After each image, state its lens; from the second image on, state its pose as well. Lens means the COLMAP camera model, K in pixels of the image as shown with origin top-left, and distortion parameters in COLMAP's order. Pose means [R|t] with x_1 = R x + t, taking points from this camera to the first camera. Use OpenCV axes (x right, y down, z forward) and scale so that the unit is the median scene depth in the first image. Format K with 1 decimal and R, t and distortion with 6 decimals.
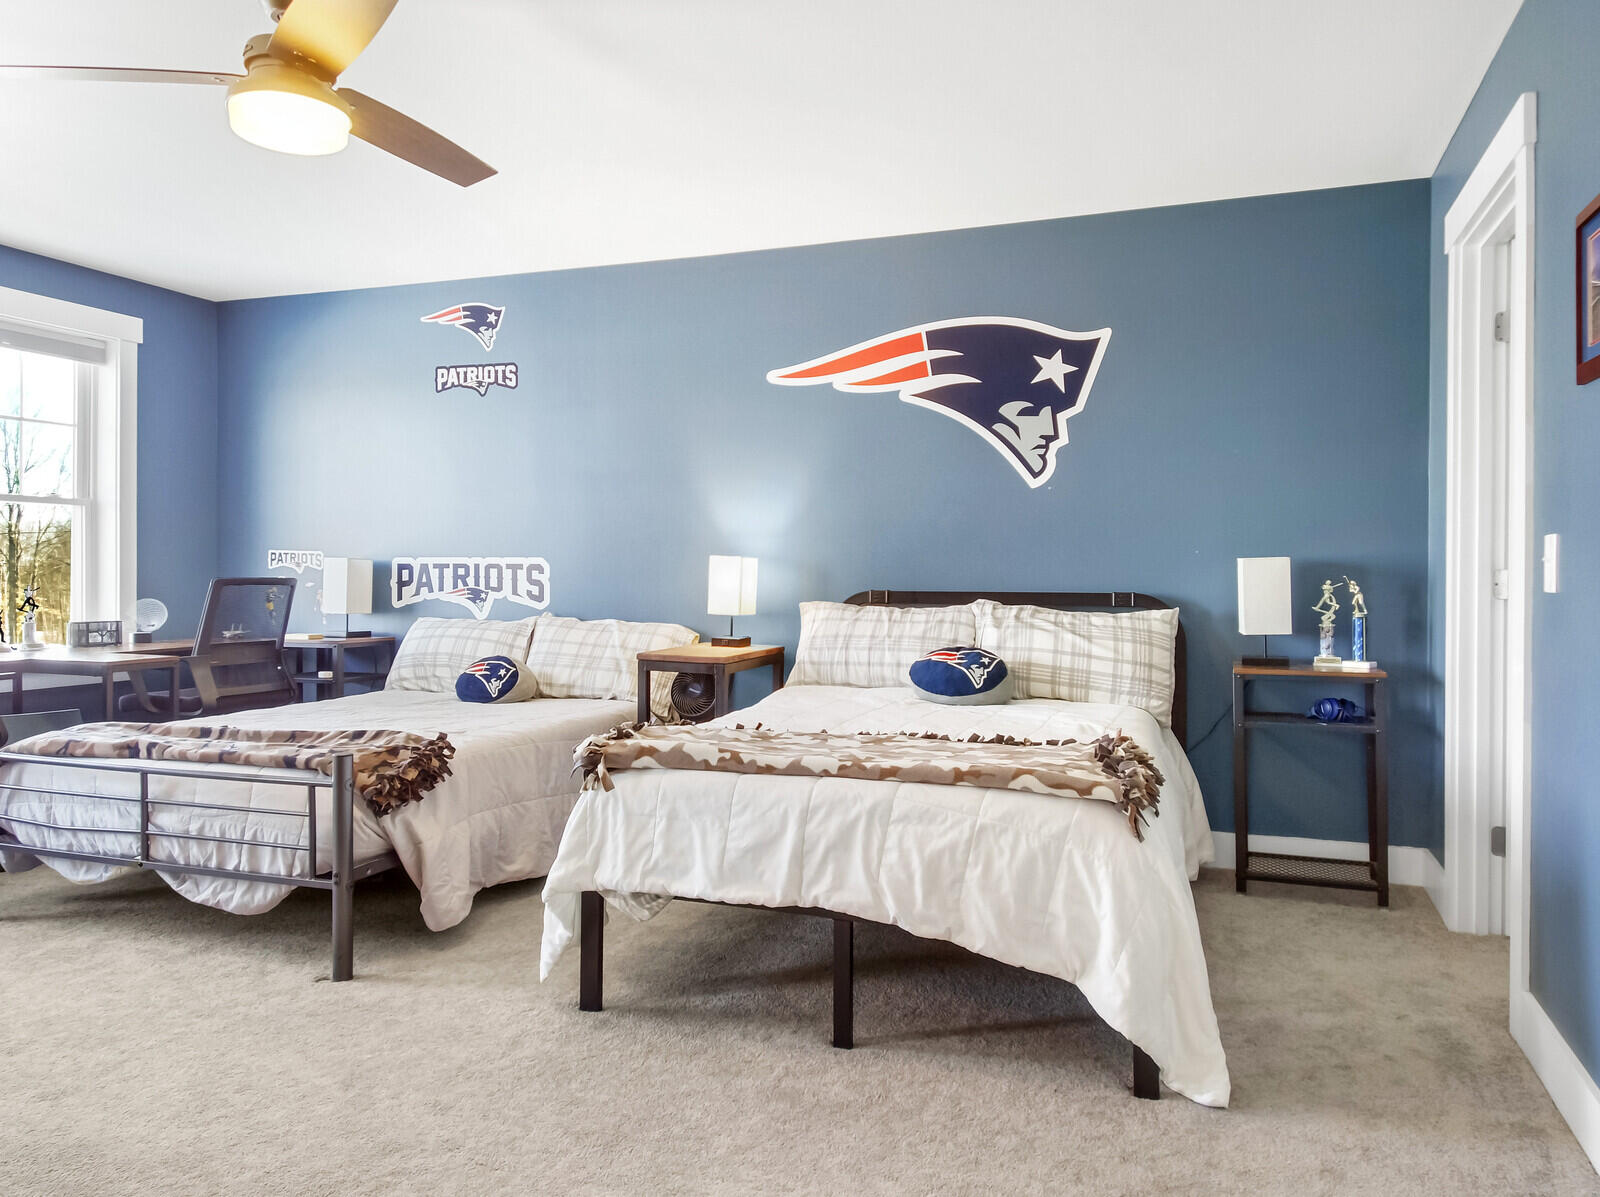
lens RADIAL K [[1076.5, 0, 800.0], [0, 1076.5, 598.5], [0, 0, 1]] dist [0.041792, -0.001591]
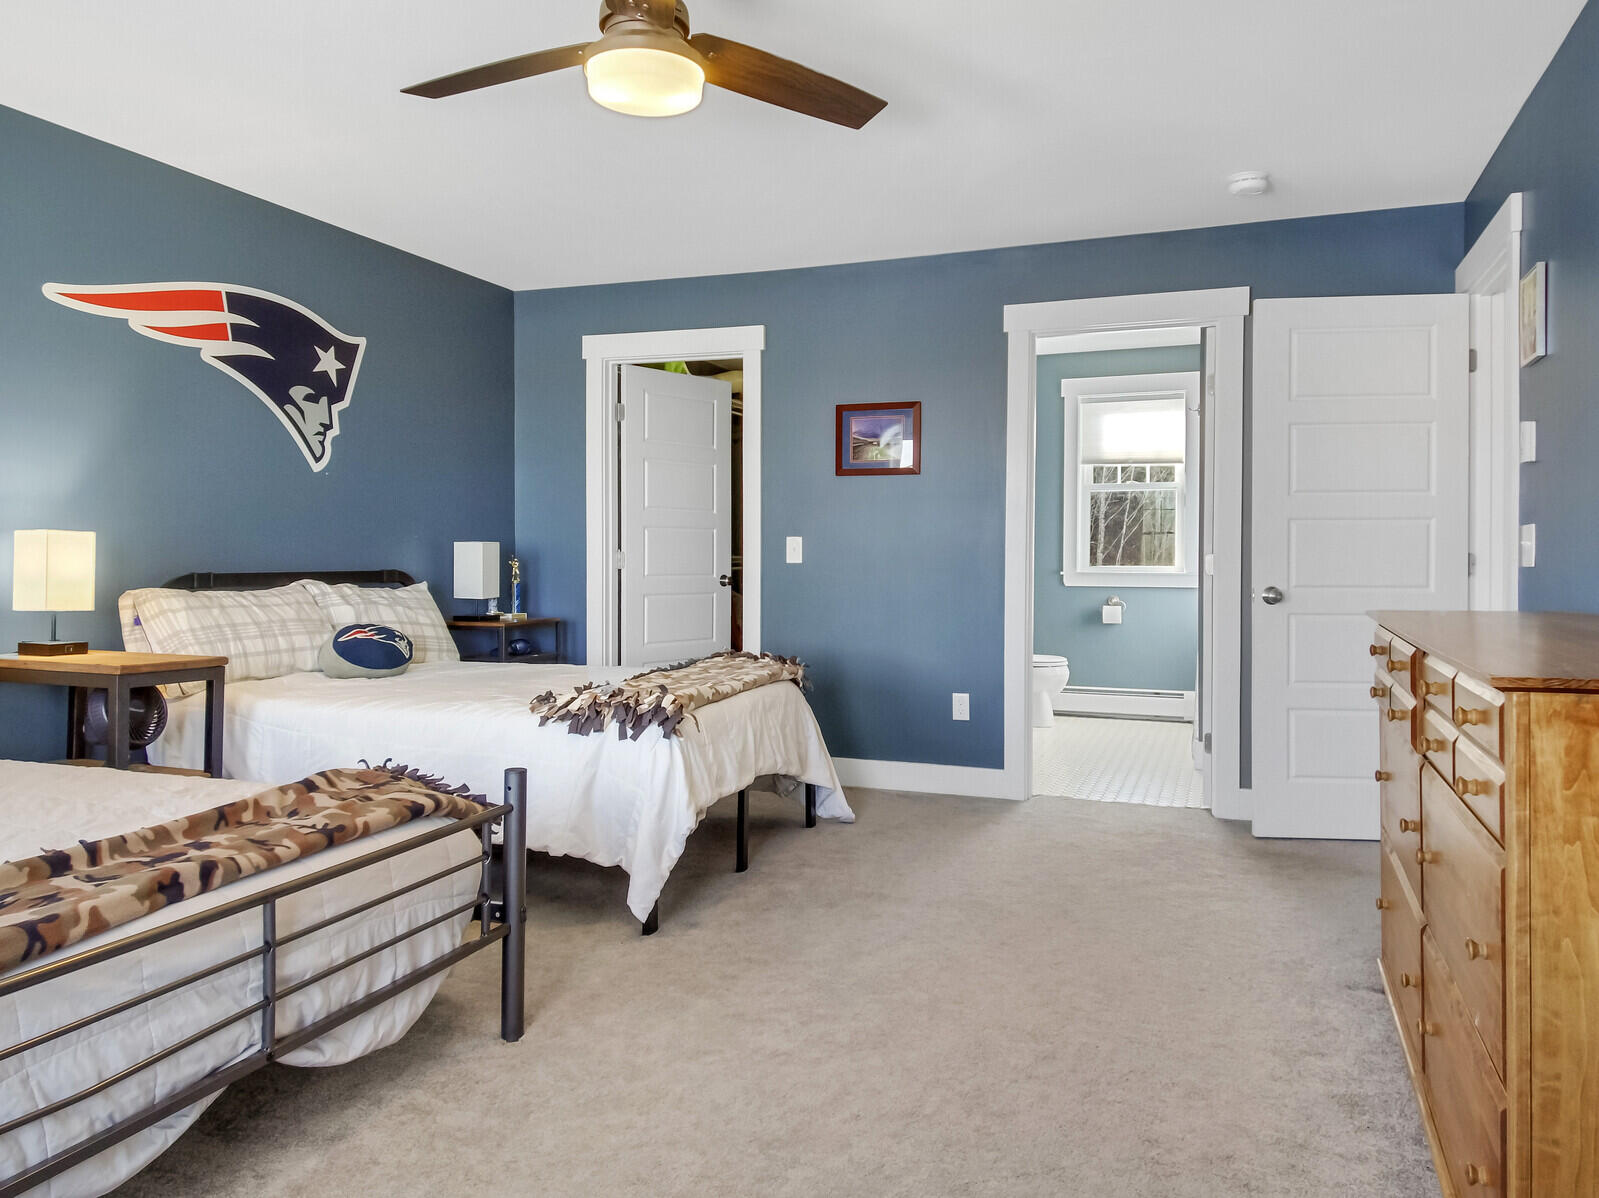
lens RADIAL K [[1157.6, 0, 799.5], [0, 1157.6, 599.0], [0, 0, 1]] dist [-0.001200, 0.000091]
pose [[0.004160, -0.042778, 0.999076, -0.917988], [0.021625, 0.998855, 0.042679, -0.017458], [-0.999757, 0.021427, 0.005081, 0.534441]]
